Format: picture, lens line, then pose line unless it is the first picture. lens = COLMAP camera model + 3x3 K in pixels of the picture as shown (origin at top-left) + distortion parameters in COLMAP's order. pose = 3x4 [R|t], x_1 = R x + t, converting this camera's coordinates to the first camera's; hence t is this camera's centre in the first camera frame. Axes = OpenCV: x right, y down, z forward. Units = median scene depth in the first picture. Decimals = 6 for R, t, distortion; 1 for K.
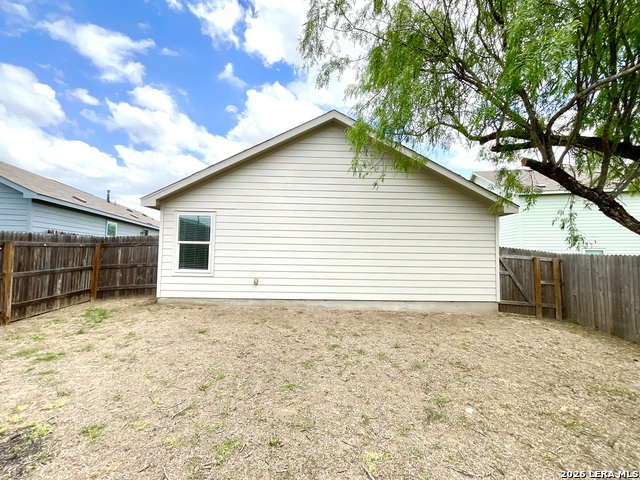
lens RADIAL K [[259.4, 0, 319.8], [0, 259.4, 240.4], [0, 0, 1]] dist [-0.002109, 0.000627]
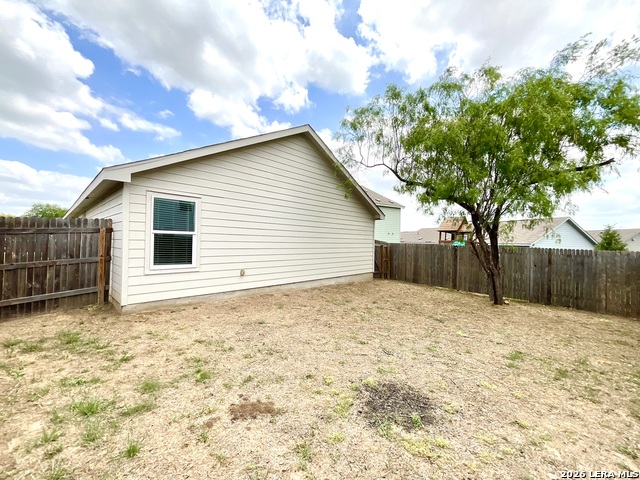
lens RADIAL K [[259.4, 0, 319.6], [0, 259.4, 239.5], [0, 0, 1]] dist [-0.002109, 0.000627]
pose [[0.698564, 0.003735, 0.715538, -0.753991], [-0.042975, 0.998400, 0.036744, -0.019813], [-0.714256, -0.056418, 0.697607, 0.091968]]
